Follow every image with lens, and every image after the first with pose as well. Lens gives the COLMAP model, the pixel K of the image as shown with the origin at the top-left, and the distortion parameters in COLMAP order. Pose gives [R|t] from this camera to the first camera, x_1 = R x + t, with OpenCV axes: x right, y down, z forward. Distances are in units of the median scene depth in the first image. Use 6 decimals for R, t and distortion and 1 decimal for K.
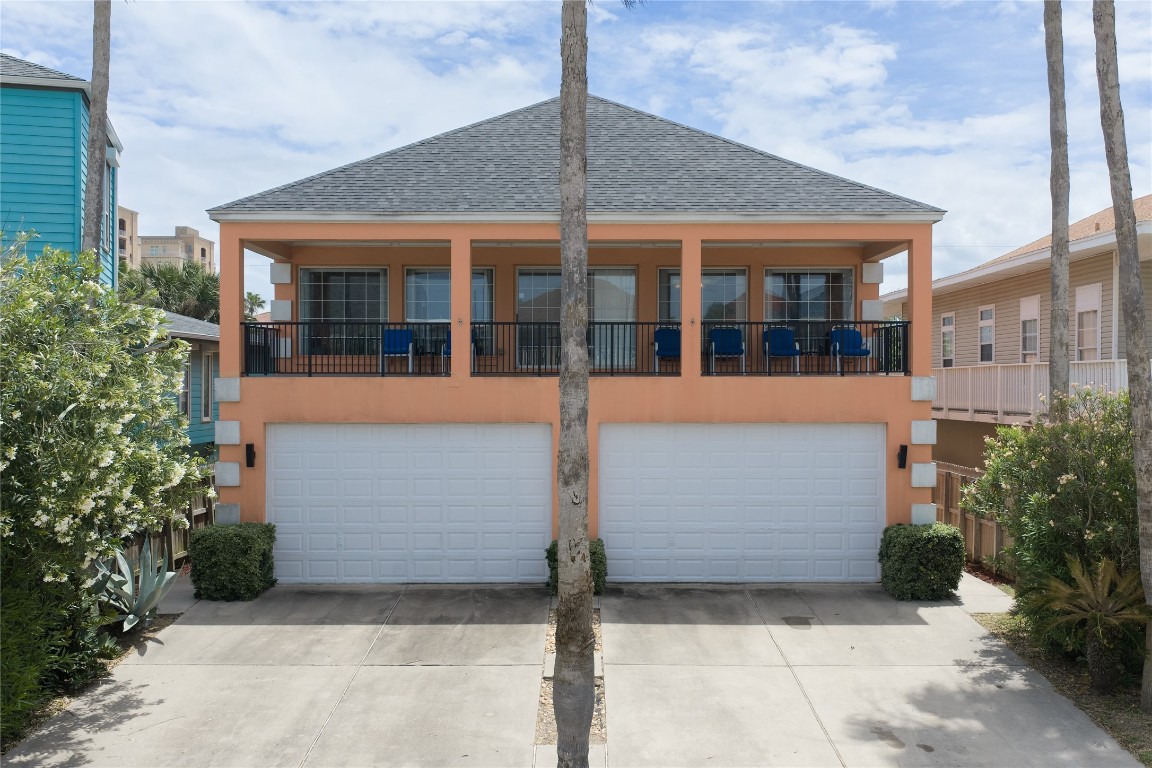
lens RADIAL K [[1125.0, 0, 576.2], [0, 1125.0, 385.8], [0, 0, 1]] dist [0.004174, 0.000000]
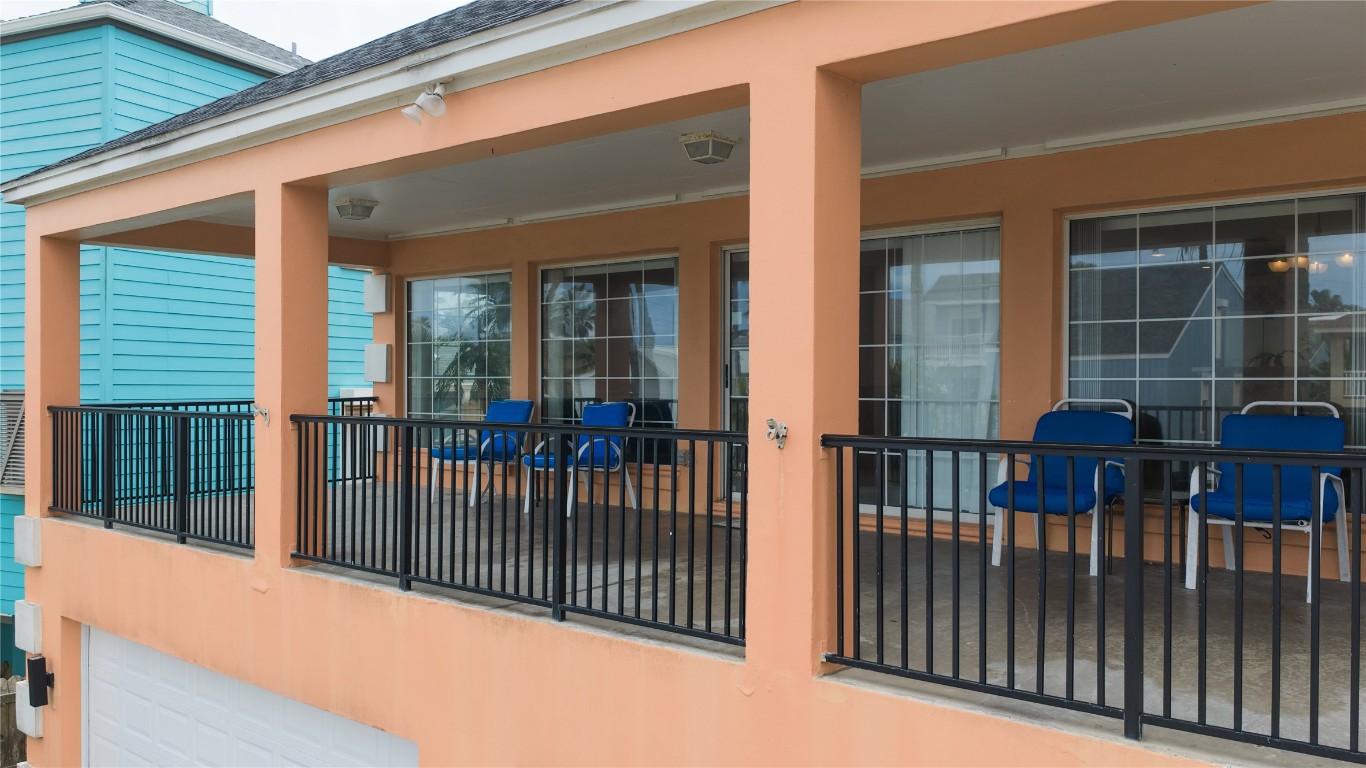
lens RADIAL K [[1122.8, 0, 683.8], [0, 1122.8, 391.0], [0, 0, 1]] dist [0.003145, 0.000493]
pose [[0.746393, 0.008072, -0.665456, 0.238801], [-0.006341, 0.999967, 0.005017, -0.066886], [0.665475, 0.000475, 0.746420, 0.818758]]
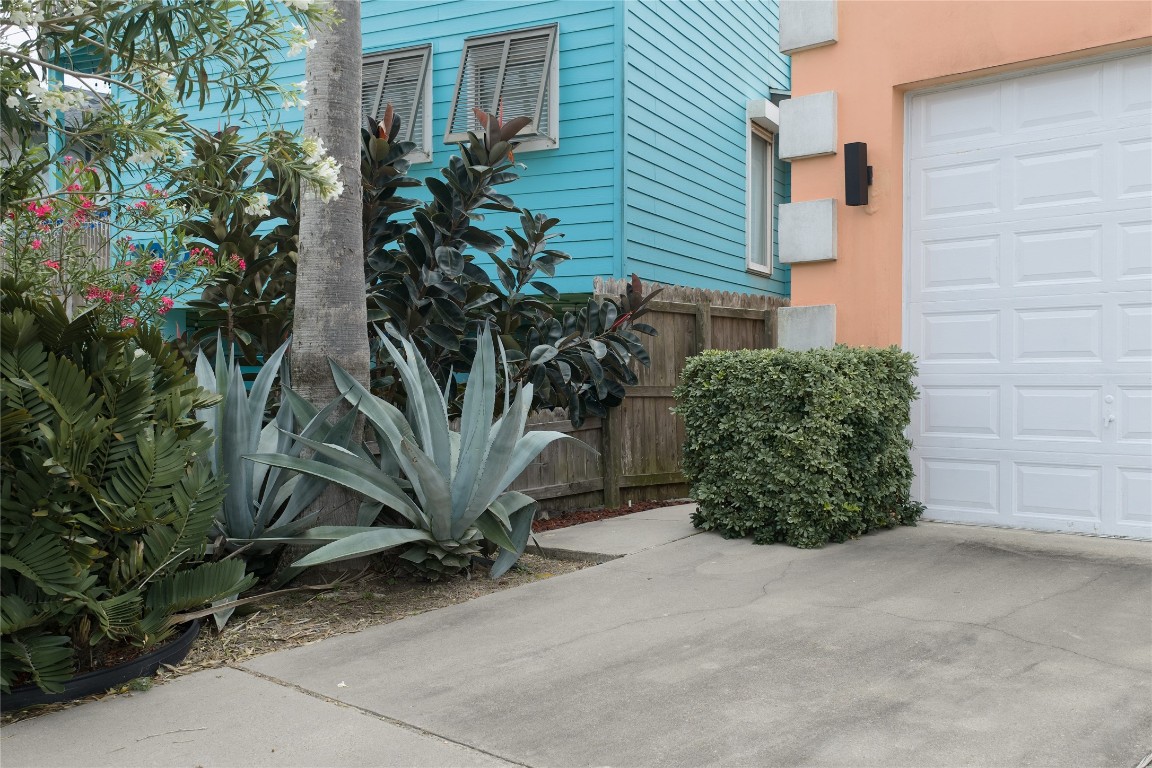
lens RADIAL K [[1125.0, 0, 579.6], [0, 1125.0, 387.0], [0, 0, 1]] dist [0.004174, 0.000000]
pose [[0.728618, 0.006642, -0.684888, -0.096700], [-0.006294, 0.999976, 0.003003, 0.132338], [0.684891, 0.002123, 0.728642, 0.655669]]
